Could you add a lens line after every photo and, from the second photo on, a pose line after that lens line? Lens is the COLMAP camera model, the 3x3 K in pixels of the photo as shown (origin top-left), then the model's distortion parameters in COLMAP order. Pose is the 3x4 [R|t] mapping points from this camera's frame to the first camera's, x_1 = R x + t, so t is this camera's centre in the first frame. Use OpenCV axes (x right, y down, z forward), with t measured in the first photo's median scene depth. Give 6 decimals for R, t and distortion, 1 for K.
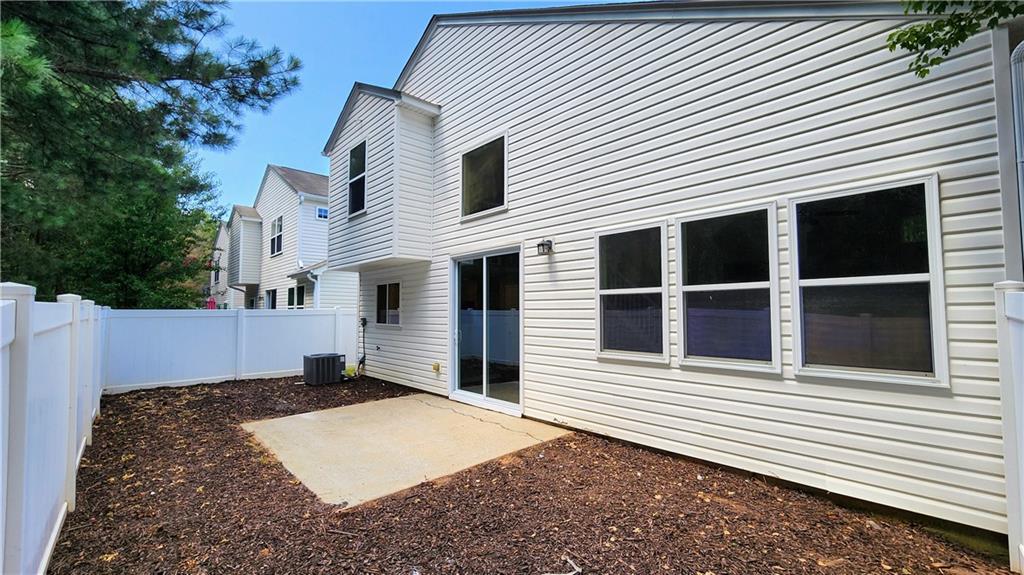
lens RADIAL K [[421.3, 0, 511.0], [0, 421.3, 292.0], [0, 0, 1]] dist [-0.003450, -0.000318]
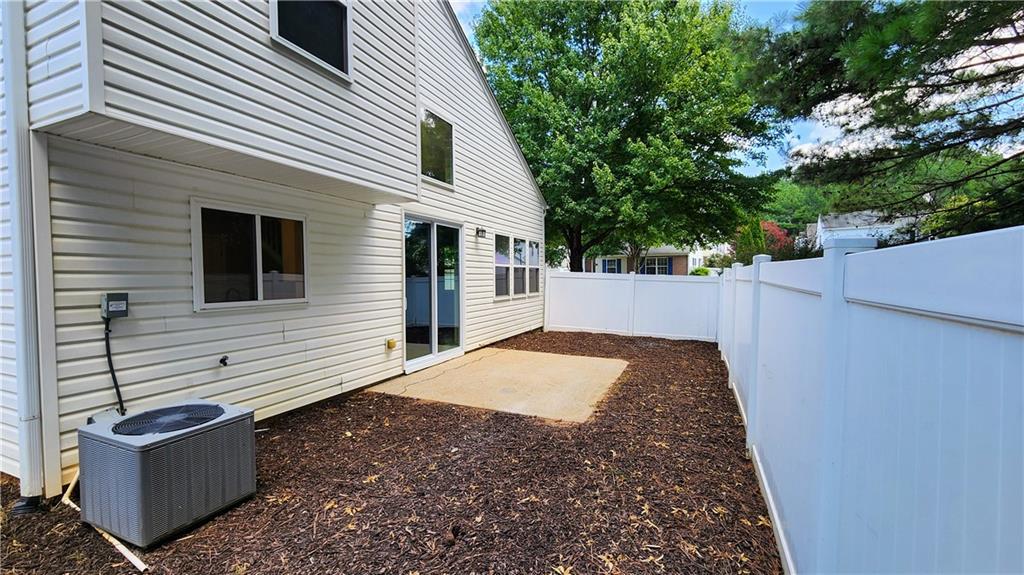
lens RADIAL K [[421.3, 0, 511.0], [0, 421.3, 292.0], [0, 0, 1]] dist [-0.003450, -0.000318]
pose [[-0.393426, -0.031969, 0.918800, -1.120677], [-0.043796, 0.998912, 0.016004, 0.062716], [-0.918313, -0.033943, -0.394398, 1.243459]]
